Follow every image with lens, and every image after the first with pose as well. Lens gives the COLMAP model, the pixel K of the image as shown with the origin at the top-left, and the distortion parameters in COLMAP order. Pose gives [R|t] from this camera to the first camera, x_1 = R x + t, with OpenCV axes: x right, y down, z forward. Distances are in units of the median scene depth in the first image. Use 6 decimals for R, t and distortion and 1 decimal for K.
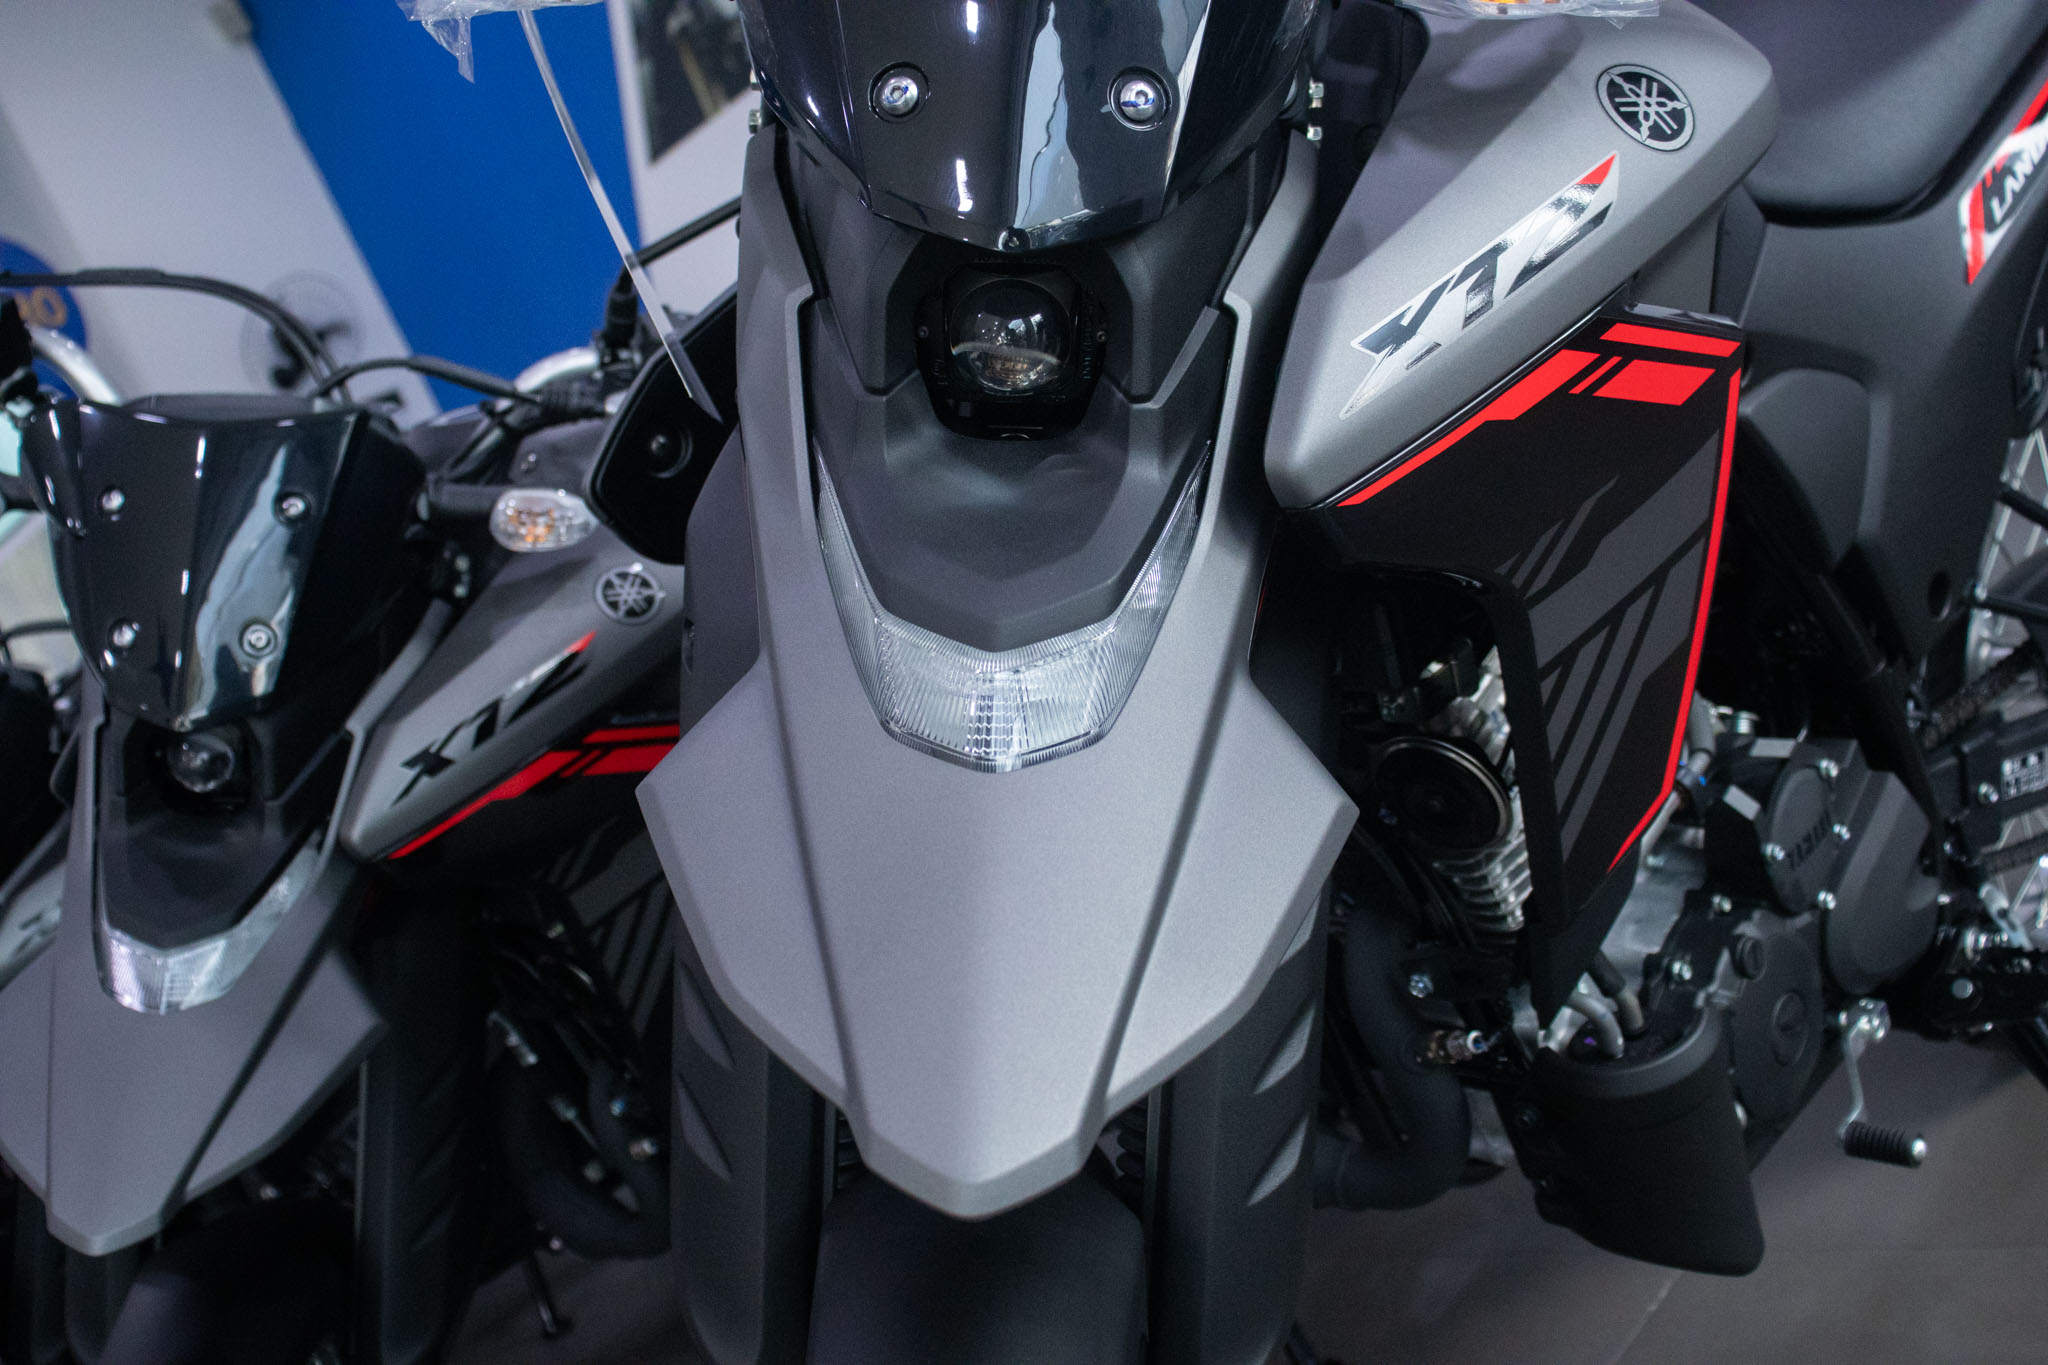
lens RADIAL K [[2324.4, 0, 1024.0], [0, 2324.4, 682.5], [0, 0, 1]] dist [-0.006627, -0.016540]
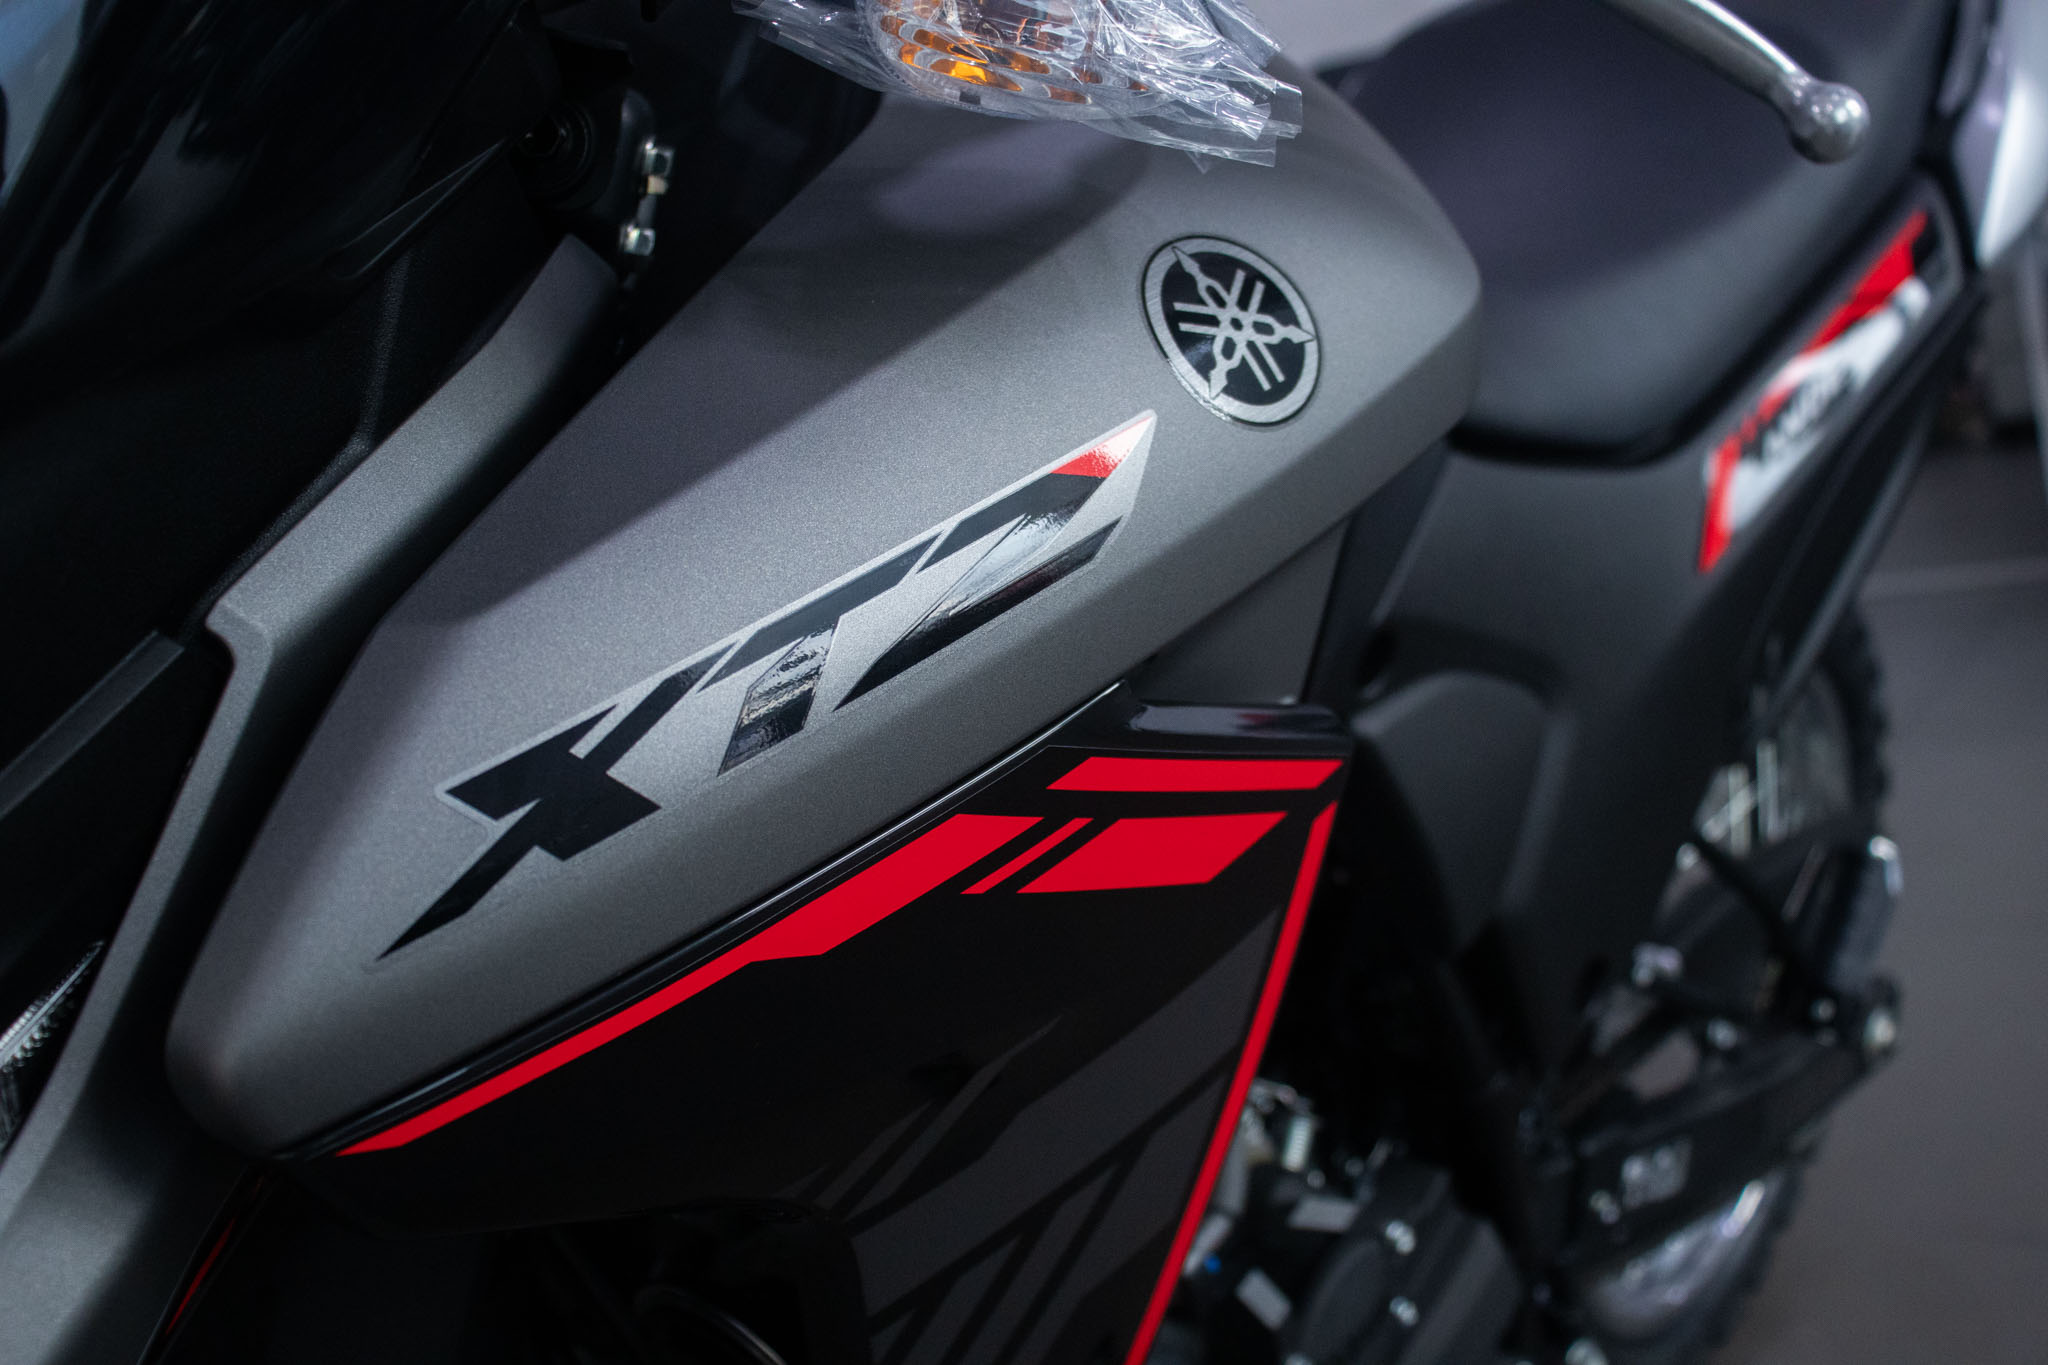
lens RADIAL K [[2262.4, 0, 1024.0], [0, 2262.4, 682.5], [0, 0, 1]] dist [-0.086921, -0.003671]
pose [[0.976506, 0.167537, 0.135525, 0.167622], [-0.171423, 0.985043, 0.017449, -0.170896], [-0.130575, -0.040271, 0.990620, 0.505807]]
